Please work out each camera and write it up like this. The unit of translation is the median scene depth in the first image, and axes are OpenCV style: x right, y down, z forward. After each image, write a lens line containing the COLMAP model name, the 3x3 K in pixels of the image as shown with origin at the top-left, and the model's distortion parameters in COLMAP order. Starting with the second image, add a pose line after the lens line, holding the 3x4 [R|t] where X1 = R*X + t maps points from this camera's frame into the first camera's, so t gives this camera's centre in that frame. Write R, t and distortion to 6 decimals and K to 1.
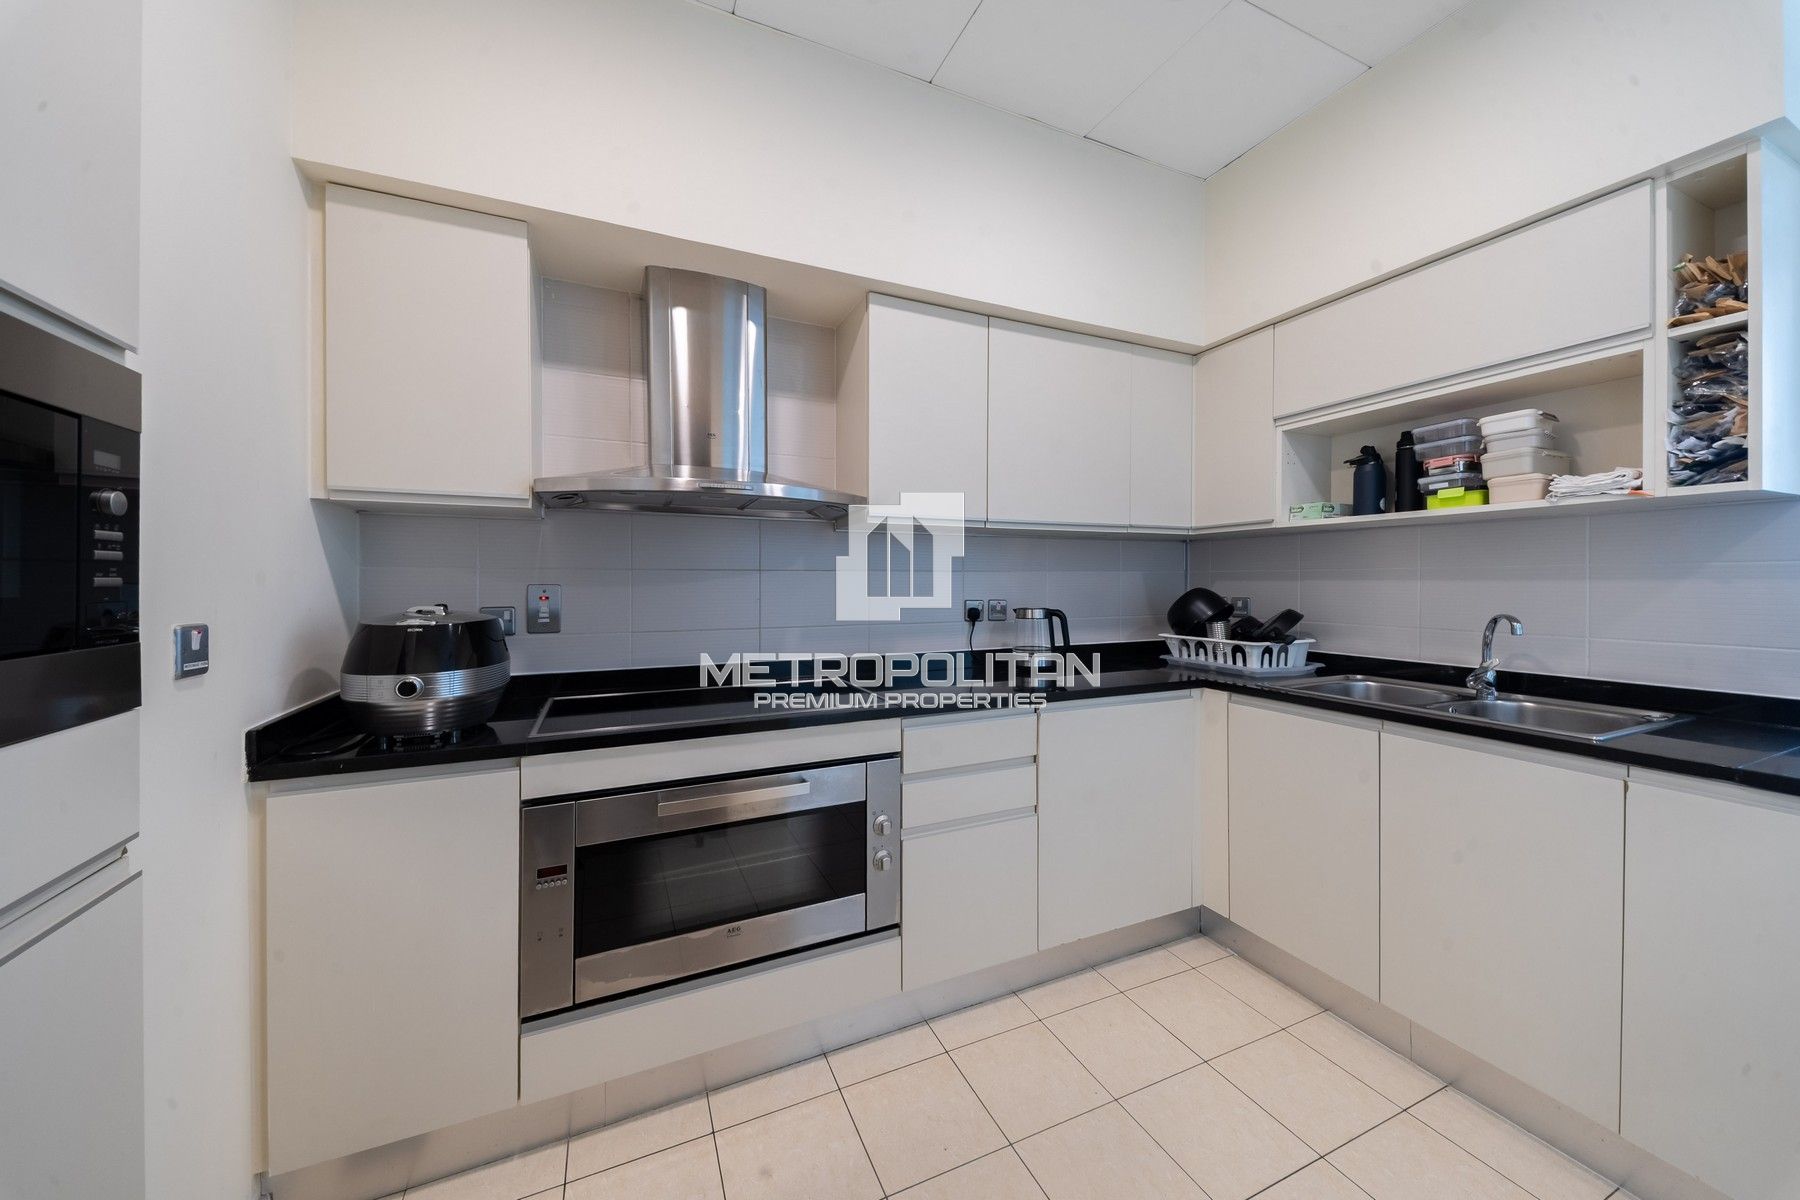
lens RADIAL K [[638.2, 0, 903.1], [0, 638.2, 585.4], [0, 0, 1]] dist [0.014156, -0.005636]
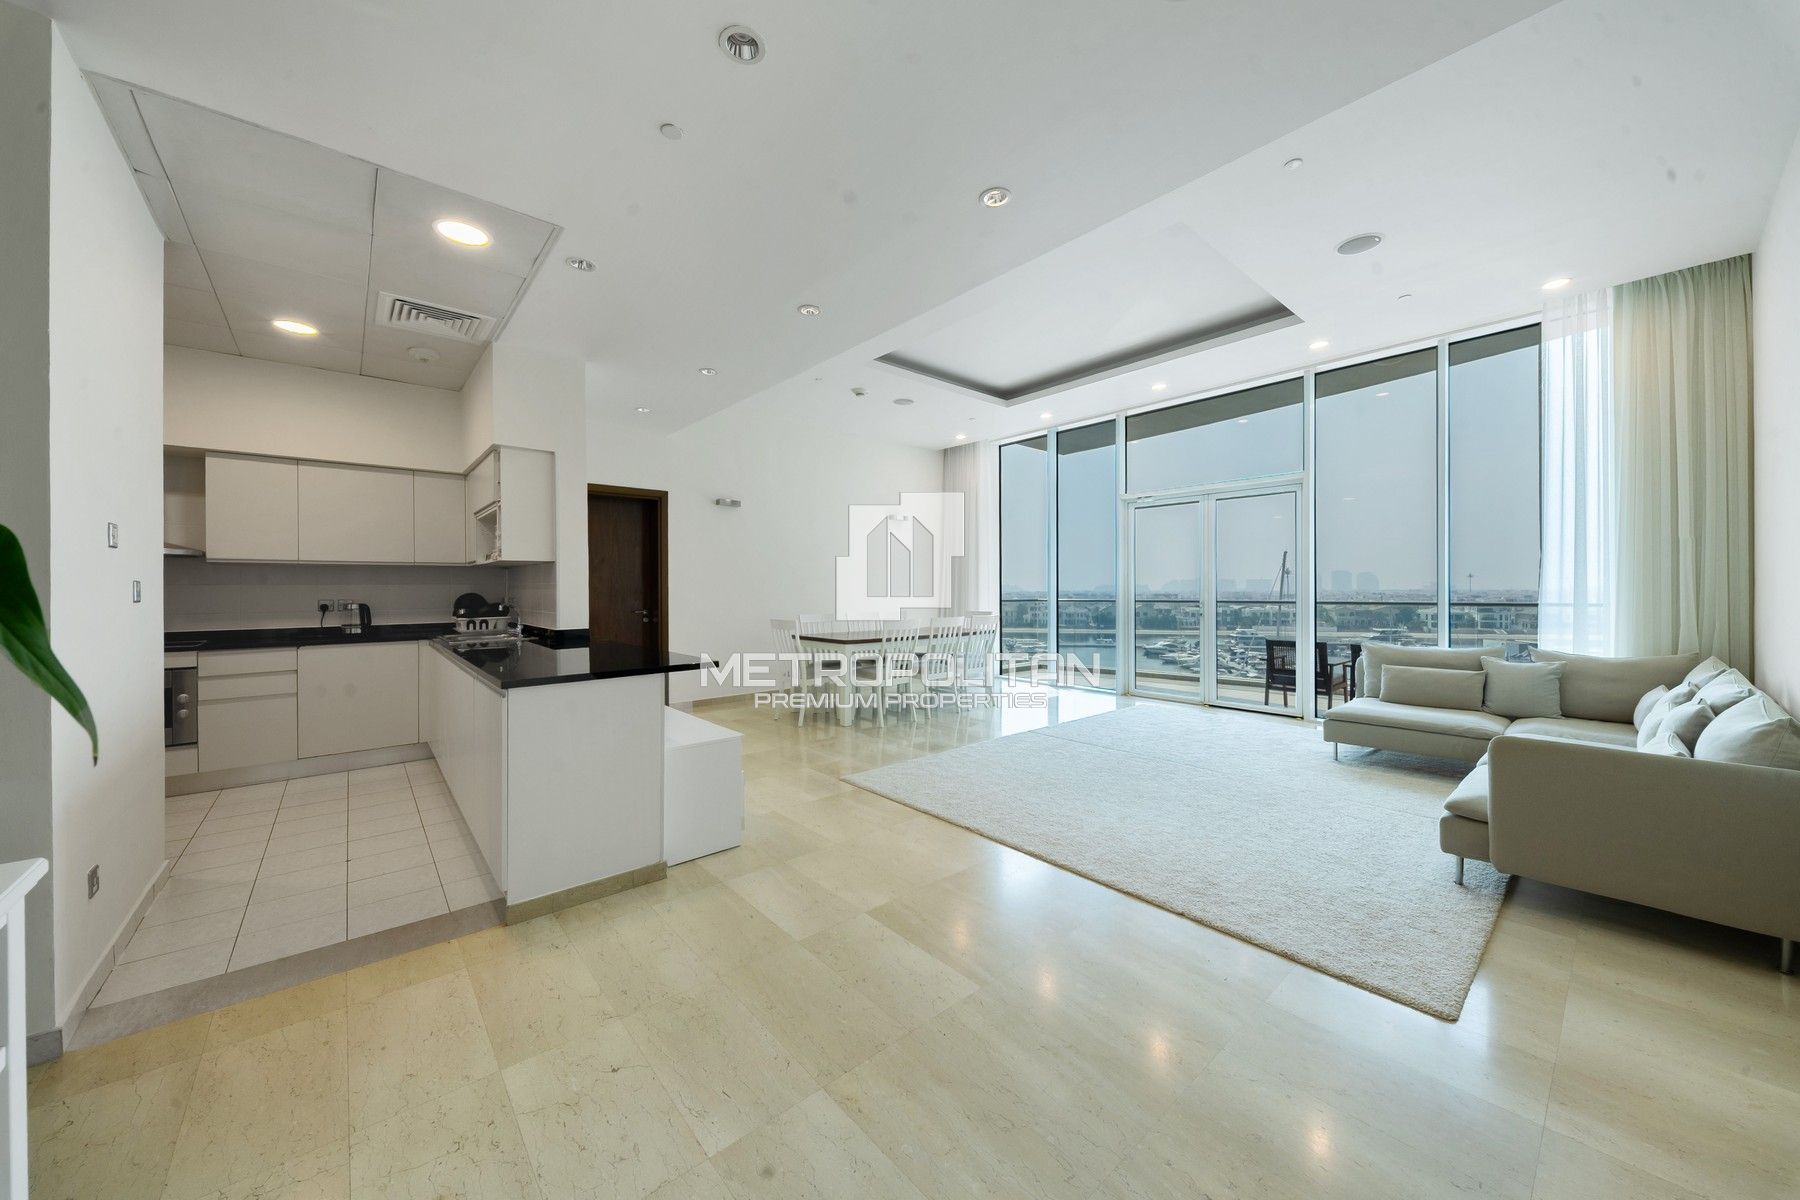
lens RADIAL K [[621.5, 0, 903.8], [0, 621.5, 590.1], [0, 0, 1]] dist [0.009890, -0.007635]
pose [[0.954707, -0.003190, 0.297532, 1.656855], [0.004781, 0.999978, -0.004620, 0.014311], [-0.297510, 0.005833, 0.954701, -1.751905]]
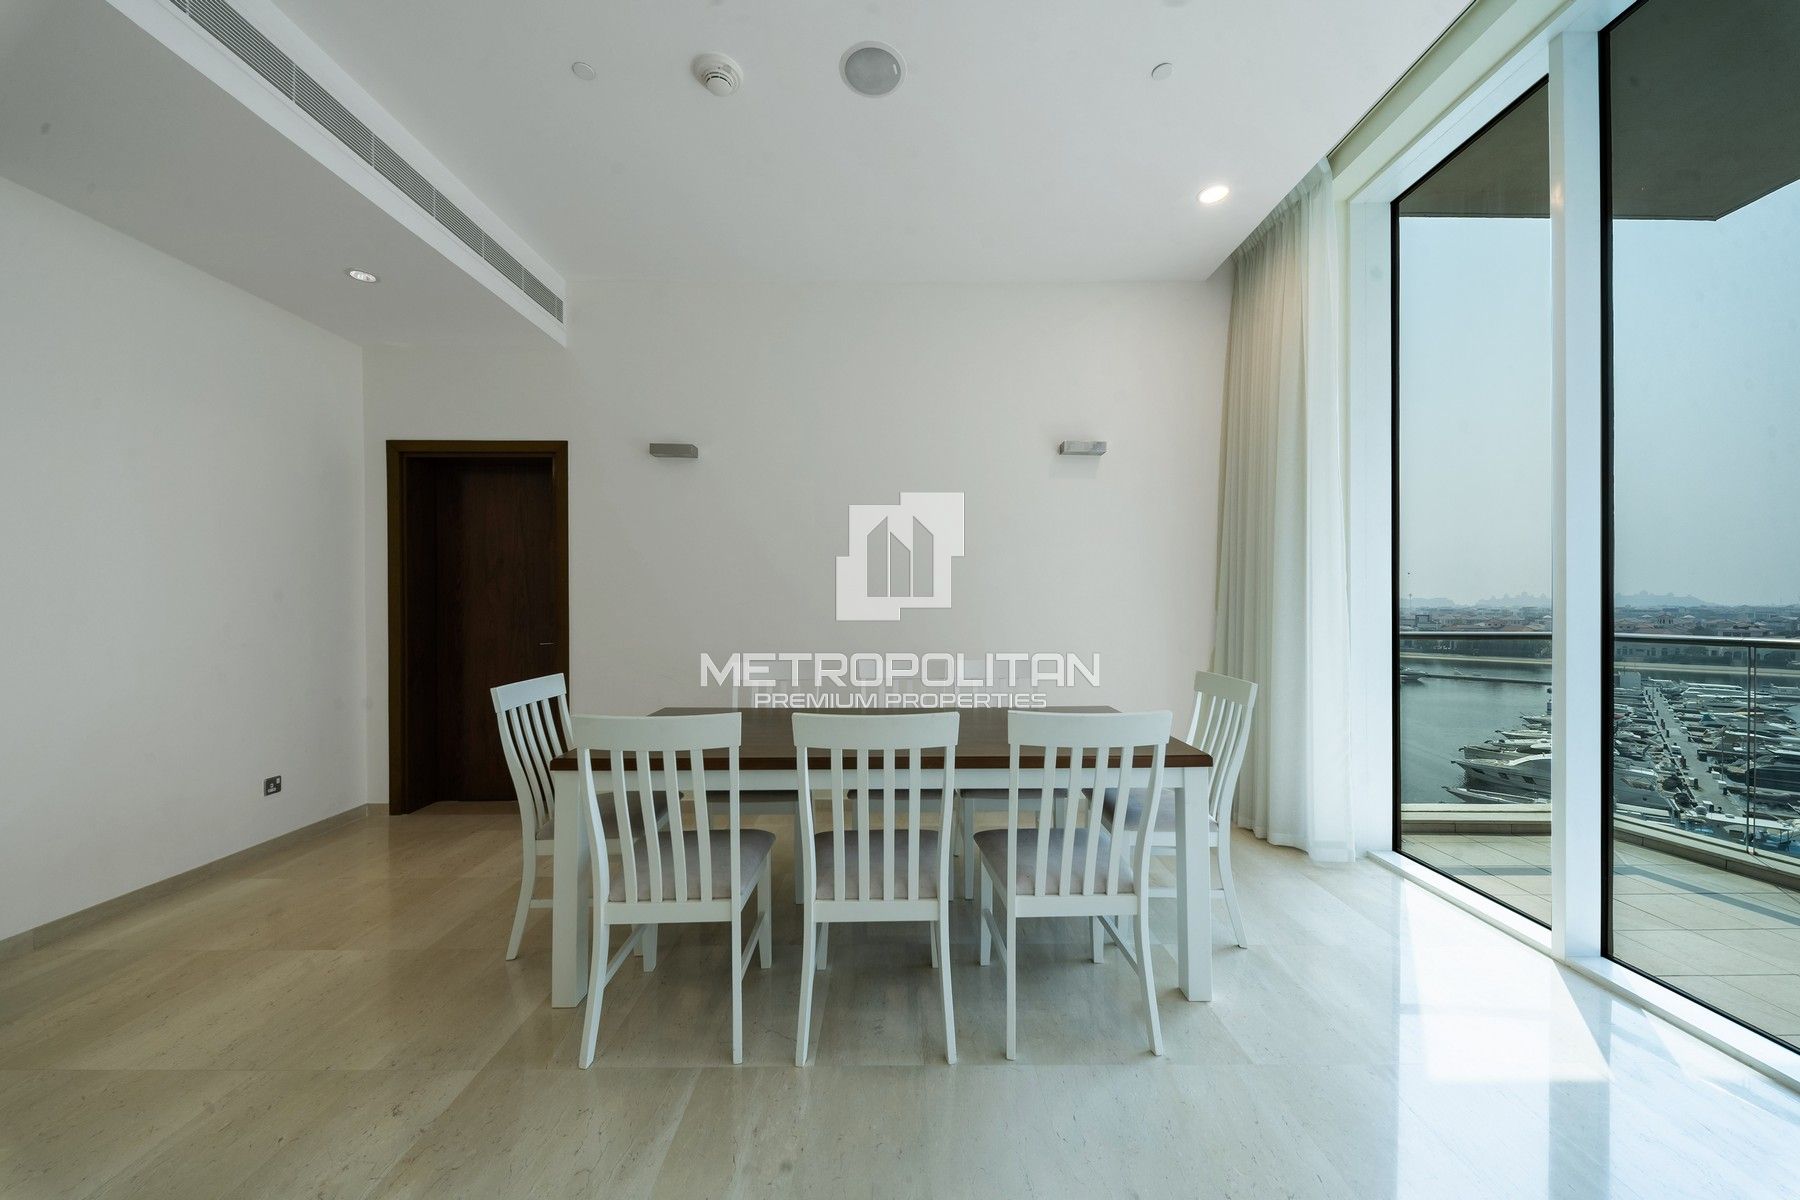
lens RADIAL K [[591.2, 0, 902.8], [0, 591.2, 601.7], [0, 0, 1]] dist [0.000132, 0.000067]
pose [[0.906935, 0.004823, -0.421243, 3.281913], [-0.005749, 0.999983, -0.000929, -0.024674], [0.421231, 0.003264, 0.906947, 0.617494]]
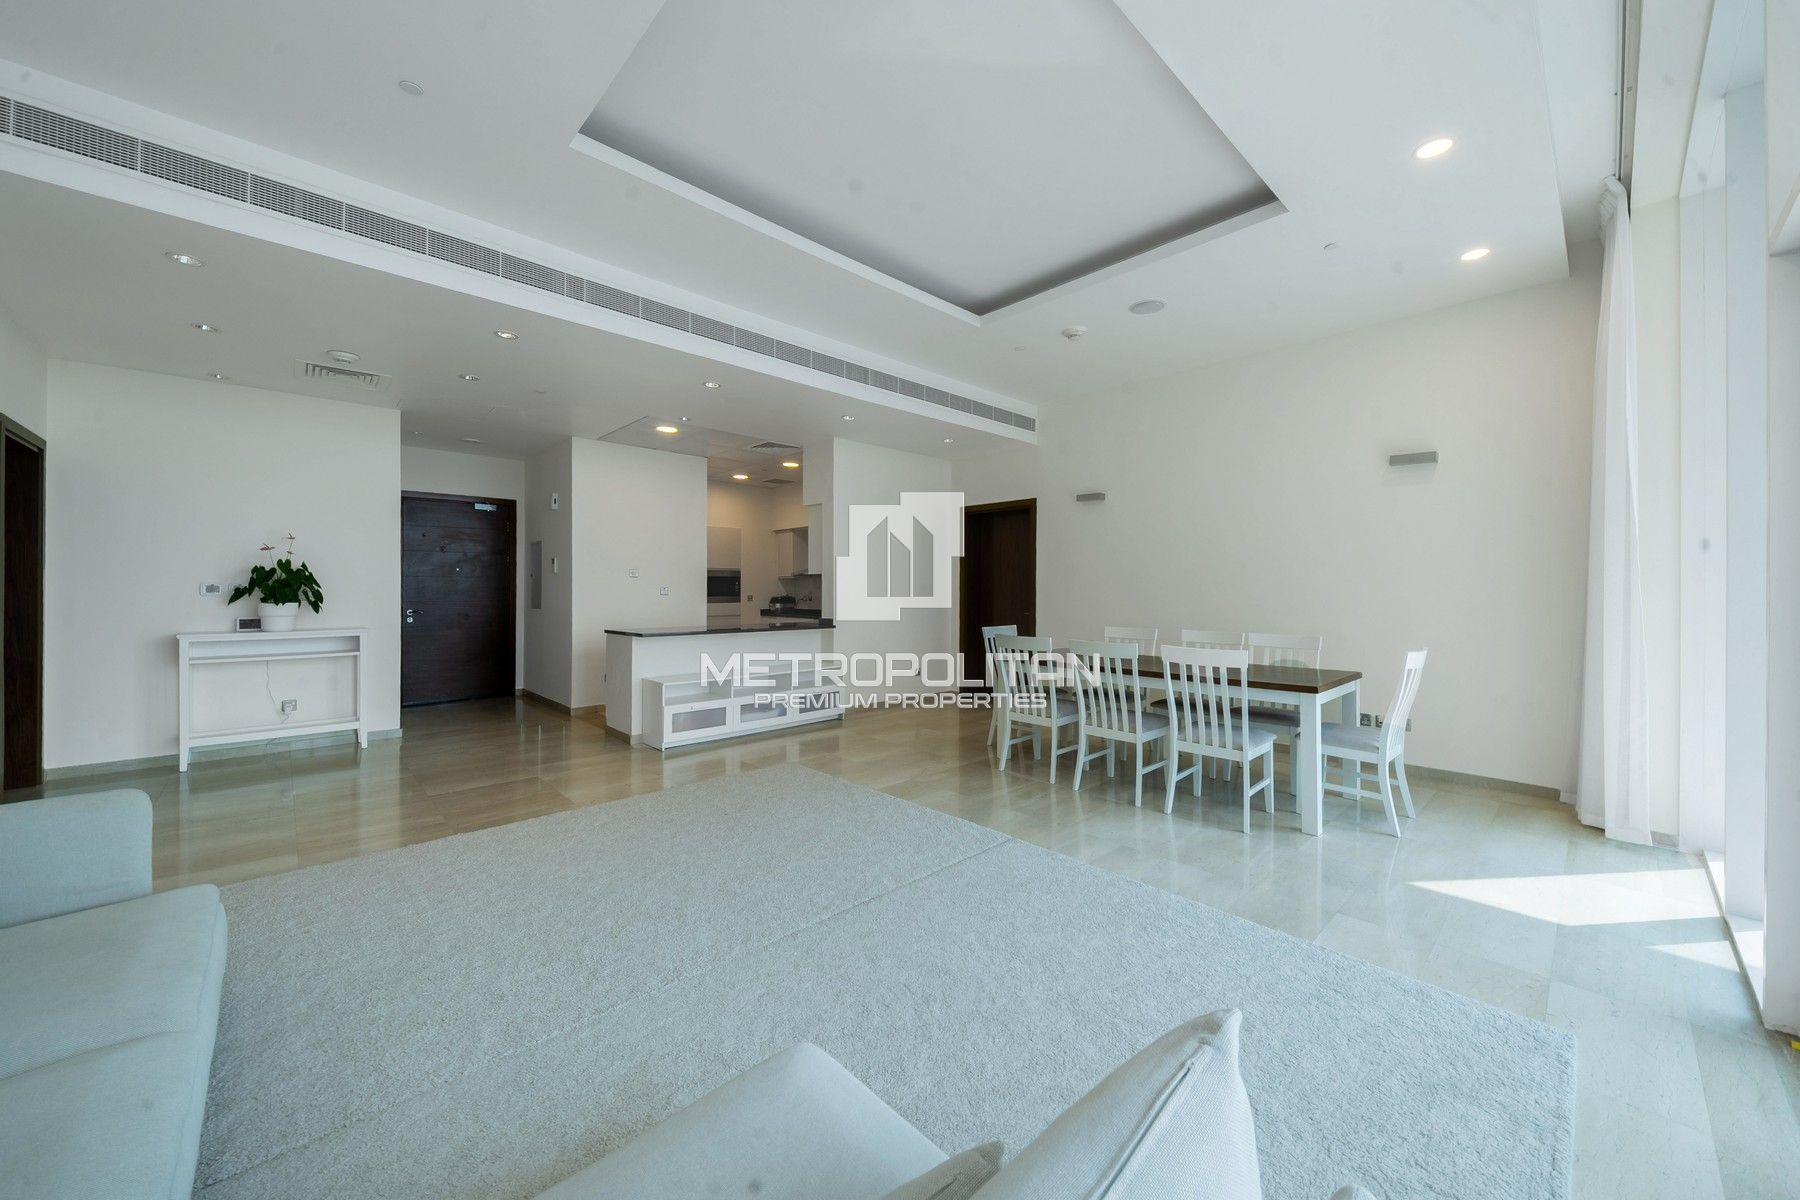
lens RADIAL K [[655.8, 0, 900.0], [0, 655.8, 600.0], [0, 0, 1]] dist [0.002063, -0.000002]
pose [[0.320703, 0.018055, -0.947008, 4.740750], [-0.011021, 0.999822, 0.015329, -0.021630], [0.947116, 0.005521, 0.320845, 0.017932]]
